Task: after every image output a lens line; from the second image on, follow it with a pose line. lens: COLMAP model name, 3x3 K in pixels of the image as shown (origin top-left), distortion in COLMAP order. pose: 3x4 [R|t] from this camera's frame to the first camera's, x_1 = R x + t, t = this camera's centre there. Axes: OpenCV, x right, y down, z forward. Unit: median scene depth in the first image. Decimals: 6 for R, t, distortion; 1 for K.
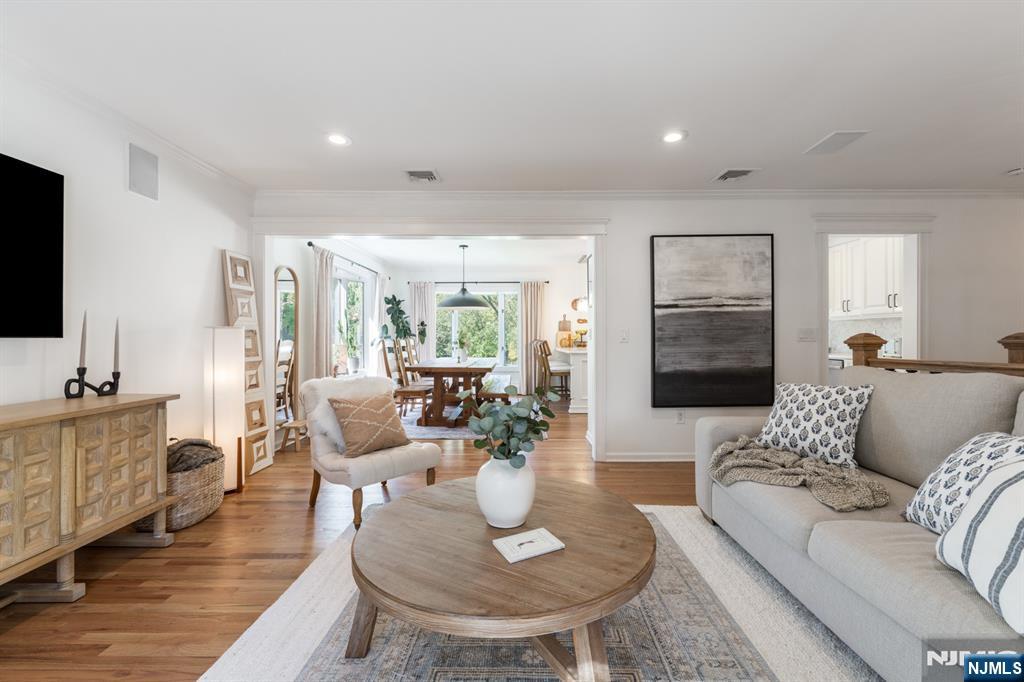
lens RADIAL K [[407.0, 0, 513.2], [0, 407.0, 338.4], [0, 0, 1]] dist [-0.000158, -0.000025]
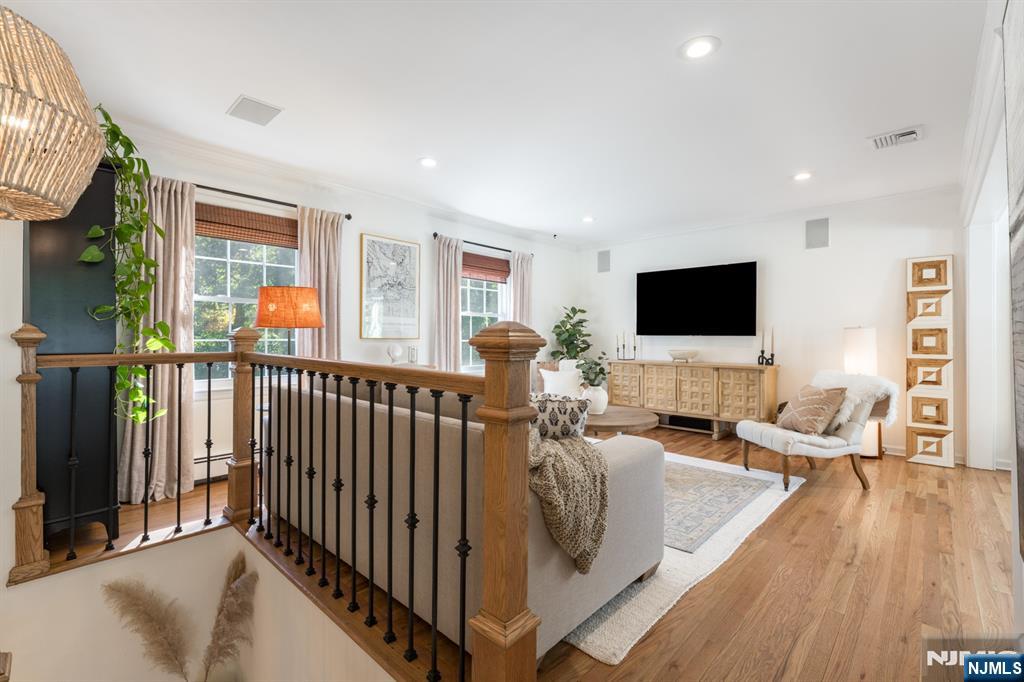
lens RADIAL K [[457.9, 0, 512.8], [0, 457.9, 335.9], [0, 0, 1]] dist [-0.002992, -0.000184]
pose [[-0.675332, -0.001129, -0.737513, 0.959508], [-0.001330, 0.999999, -0.000314, -0.000132], [0.737513, 0.000769, -0.675333, 1.024245]]
